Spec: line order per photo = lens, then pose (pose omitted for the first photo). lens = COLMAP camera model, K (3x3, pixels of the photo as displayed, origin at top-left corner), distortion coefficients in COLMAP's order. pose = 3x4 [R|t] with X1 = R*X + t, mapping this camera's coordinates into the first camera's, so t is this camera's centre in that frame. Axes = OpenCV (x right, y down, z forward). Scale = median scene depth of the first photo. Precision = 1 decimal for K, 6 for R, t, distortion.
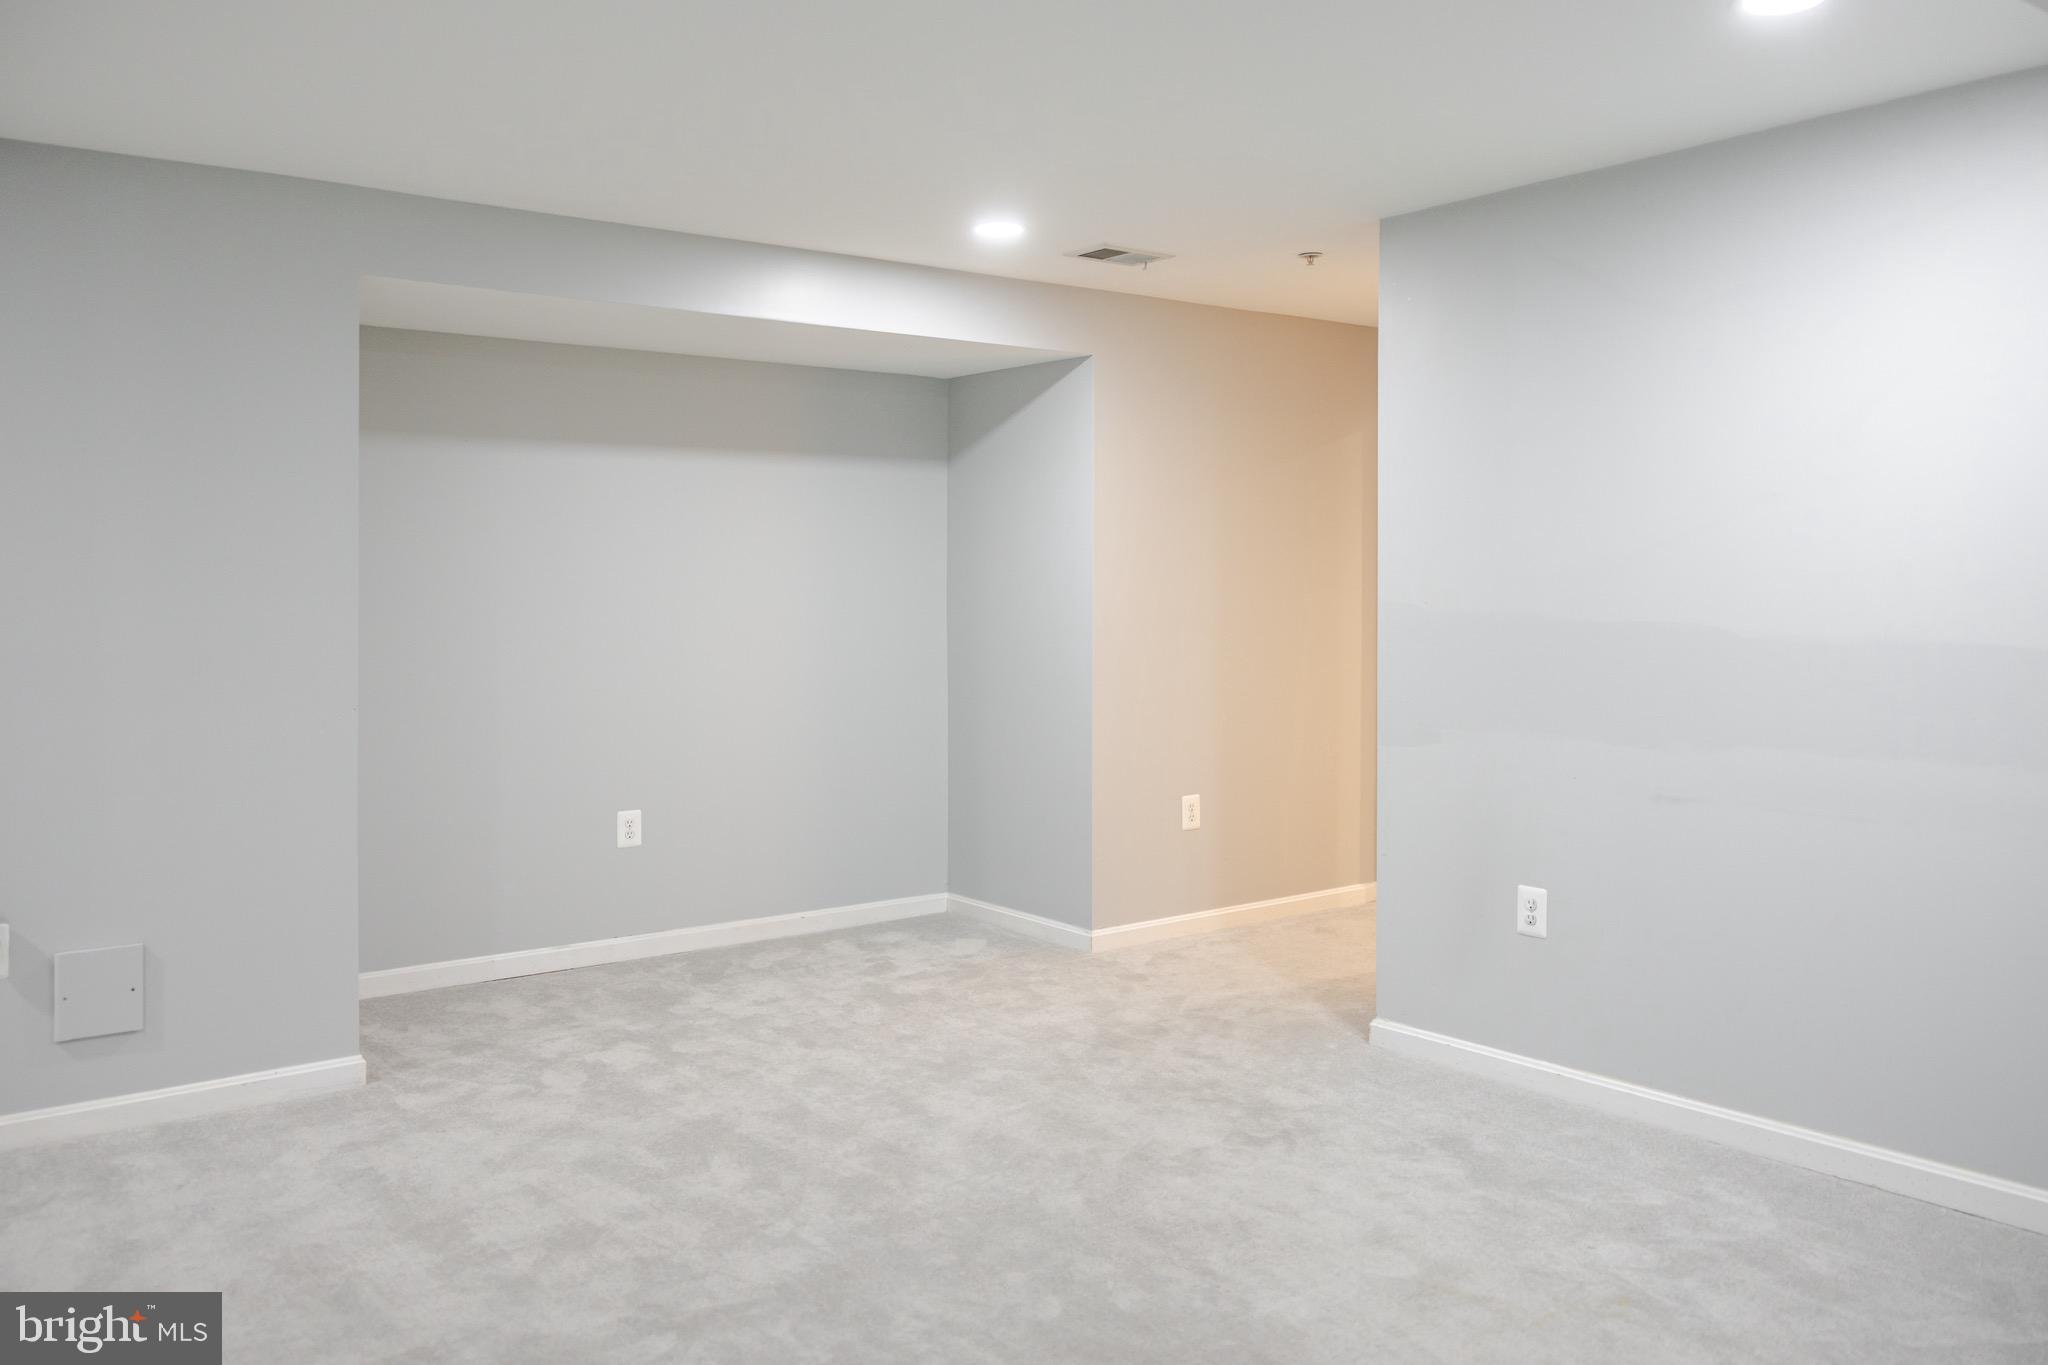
lens RADIAL K [[1690.1, 0, 1024.0], [0, 1690.1, 682.5], [0, 0, 1]] dist [0.044853, -0.000431]
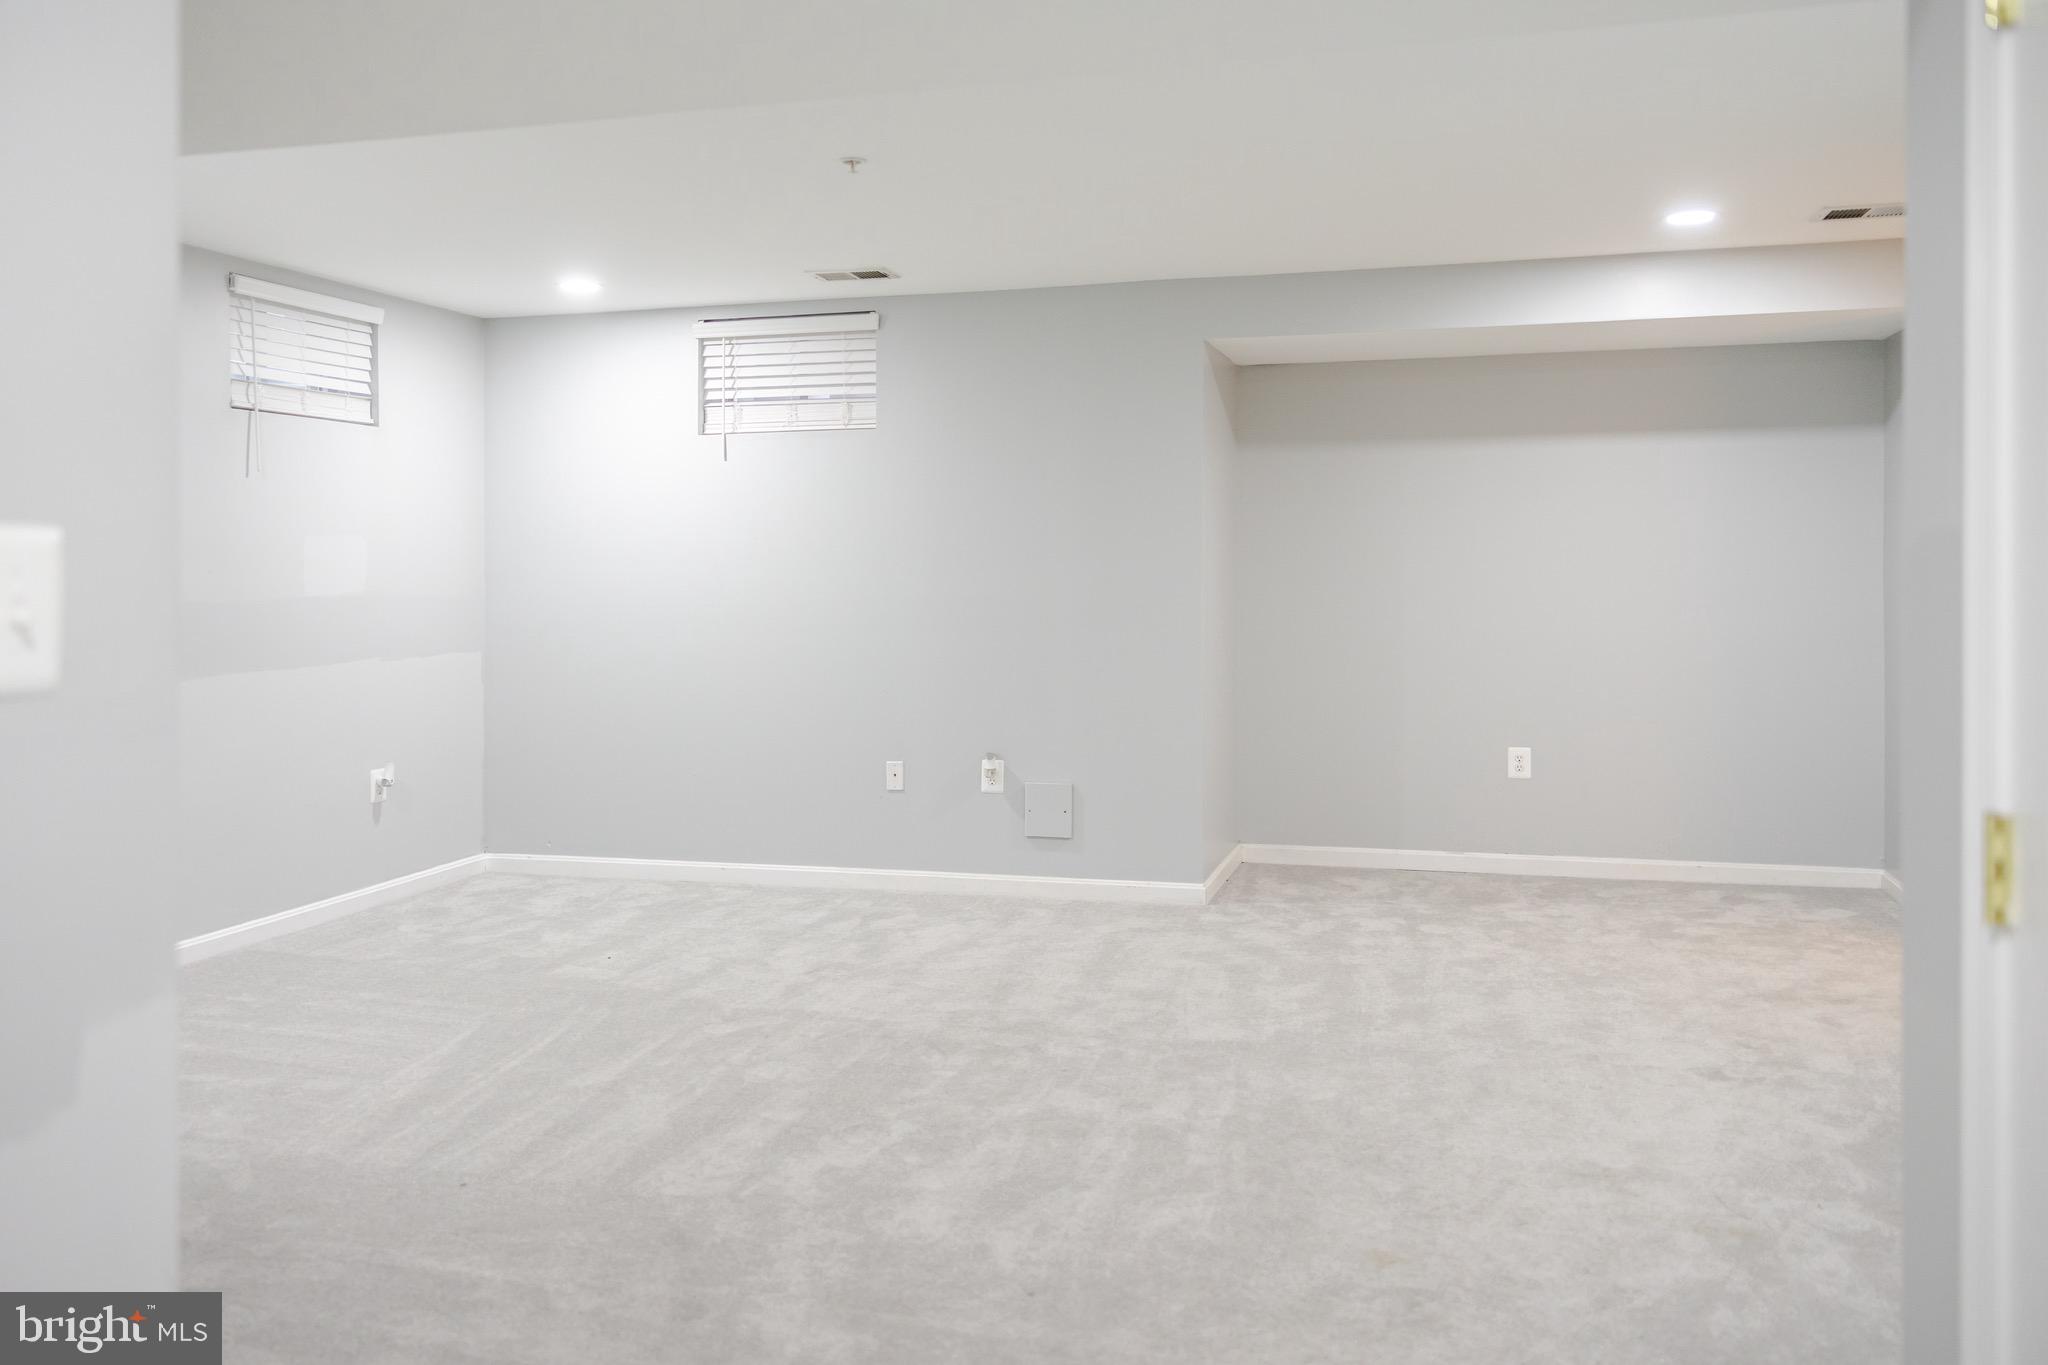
lens RADIAL K [[1690.1, 0, 1024.0], [0, 1690.1, 682.5], [0, 0, 1]] dist [0.044853, -0.000431]
pose [[0.601096, 0.049417, -0.797648, 0.499947], [-0.042390, 0.998653, 0.029925, 0.009965], [0.798052, 0.015825, 0.602381, 0.015337]]
